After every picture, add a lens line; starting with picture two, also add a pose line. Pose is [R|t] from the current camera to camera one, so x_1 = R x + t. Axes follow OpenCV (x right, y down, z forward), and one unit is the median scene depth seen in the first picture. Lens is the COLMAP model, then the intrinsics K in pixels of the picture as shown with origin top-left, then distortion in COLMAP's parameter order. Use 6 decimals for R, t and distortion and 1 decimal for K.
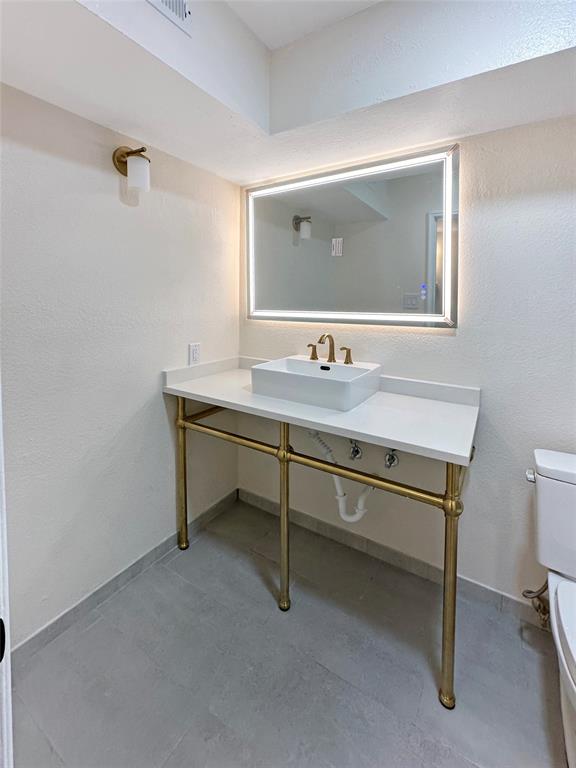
lens RADIAL K [[324.9, 0, 288.0], [0, 324.9, 384.0], [0, 0, 1]] dist [0.000711, 0.000069]
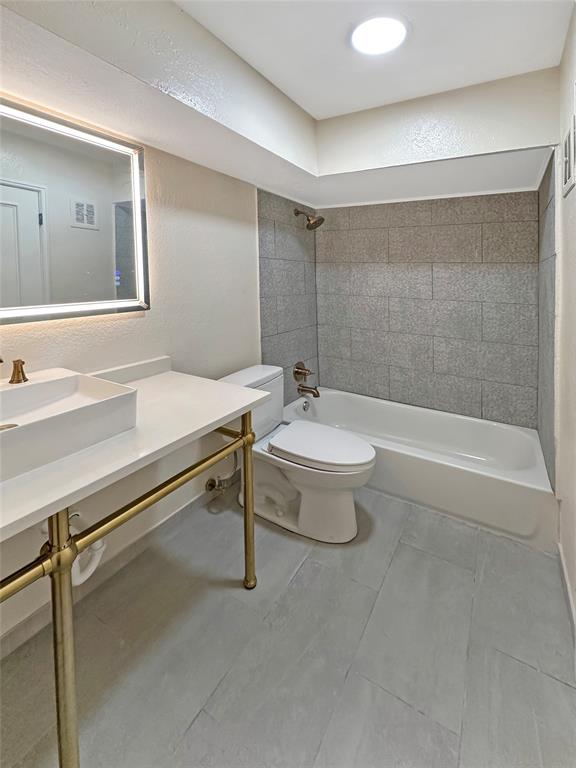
lens RADIAL K [[328.6, 0, 288.0], [0, 328.6, 384.0], [0, 0, 1]] dist [-0.001955, -0.000234]
pose [[-0.018905, -0.331517, 0.943260, -0.676581], [0.258274, 0.909789, 0.324930, -0.183377], [-0.965887, 0.249762, 0.068422, 0.513143]]
